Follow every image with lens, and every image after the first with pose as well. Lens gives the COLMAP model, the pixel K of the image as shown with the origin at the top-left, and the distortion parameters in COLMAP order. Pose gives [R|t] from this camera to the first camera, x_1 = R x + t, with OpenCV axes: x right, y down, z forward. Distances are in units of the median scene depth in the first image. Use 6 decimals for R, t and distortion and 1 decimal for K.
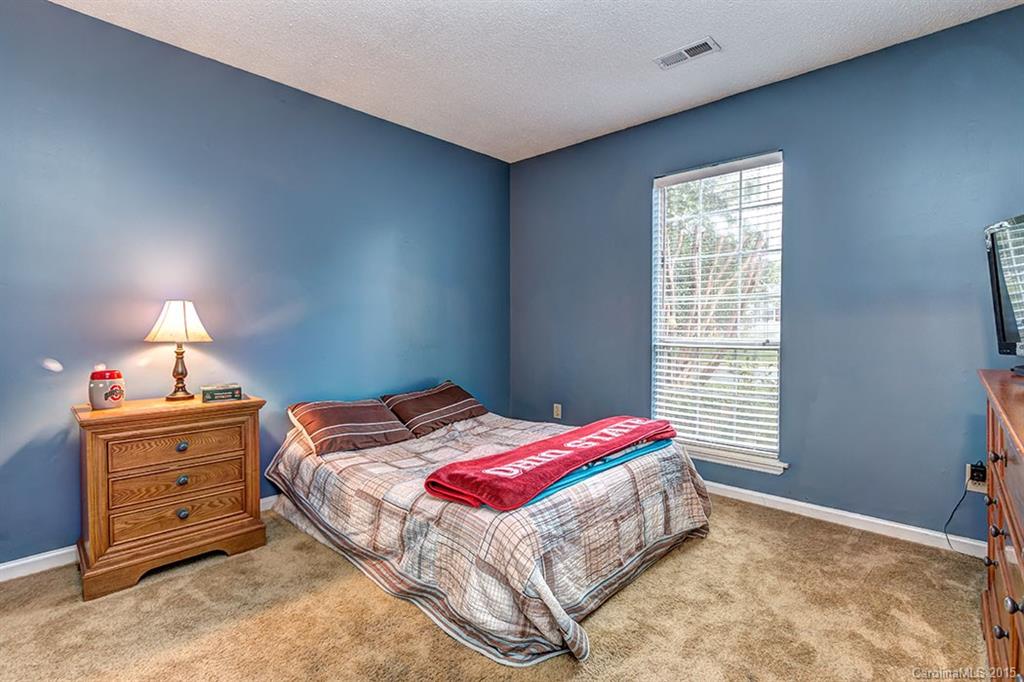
lens RADIAL K [[468.9, 0, 515.7], [0, 468.9, 336.3], [0, 0, 1]] dist [0.002403, -0.000508]
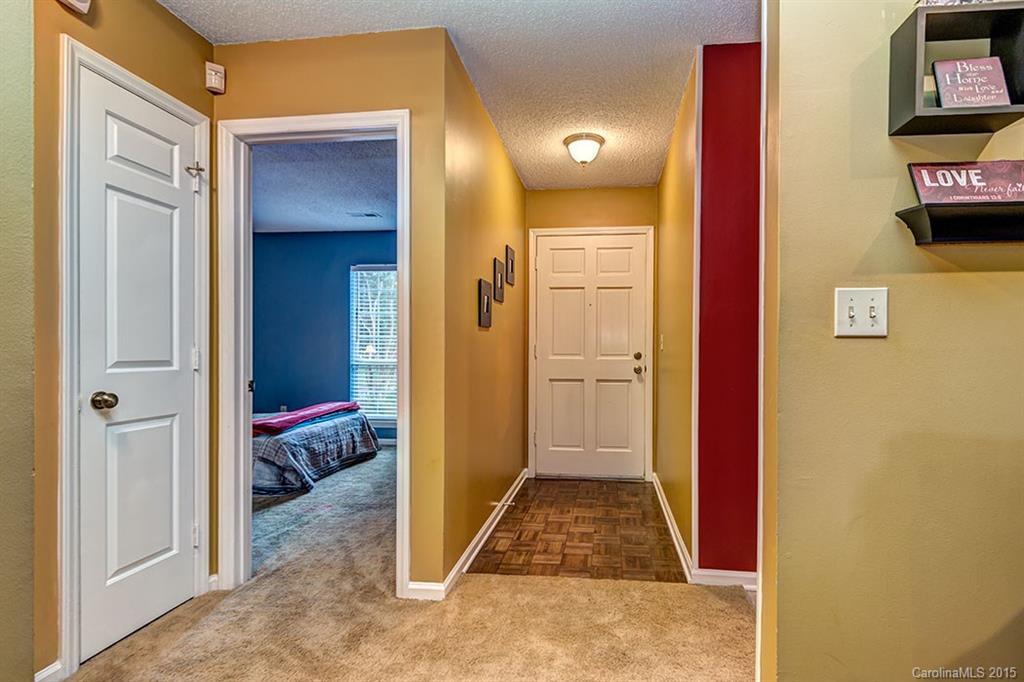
lens RADIAL K [[468.9, 0, 556.4], [0, 468.9, 359.0], [0, 0, 1]] dist [0.002403, -0.000508]
pose [[0.791078, -0.005608, 0.611690, -0.232352], [0.007437, 0.999972, -0.000451, 0.011913], [-0.611670, 0.004906, 0.791097, -1.178060]]
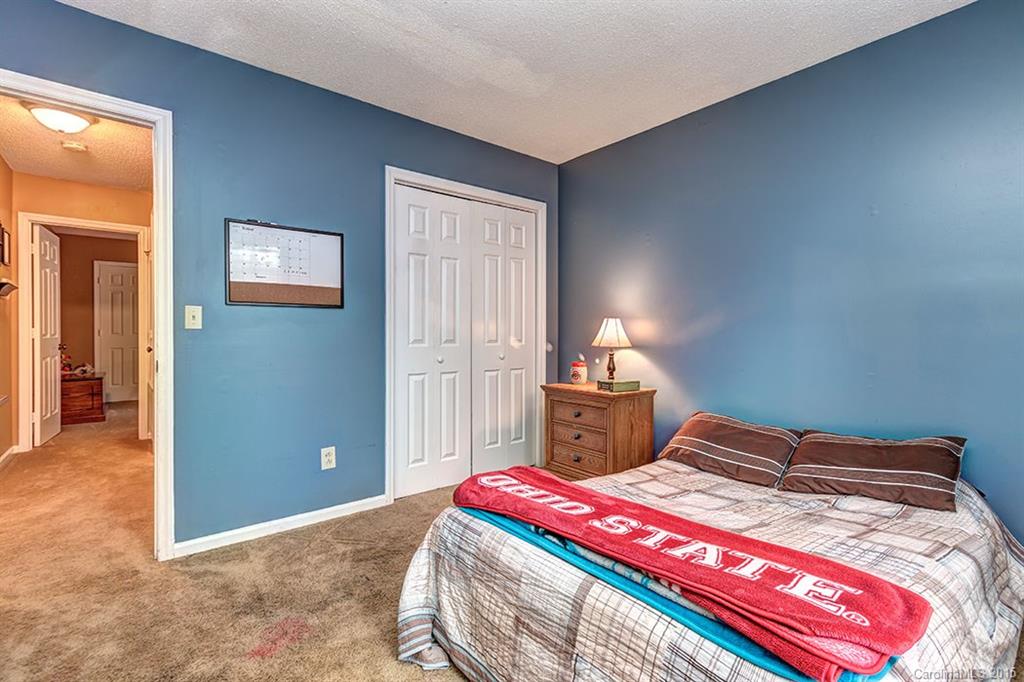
lens RADIAL K [[468.9, 0, 515.6], [0, 468.9, 339.0], [0, 0, 1]] dist [0.002403, -0.000508]
pose [[-0.126644, 0.007835, -0.991917, 0.772982], [-0.023206, 0.999672, 0.010859, -0.020793], [0.991677, 0.024393, -0.126420, 0.932650]]
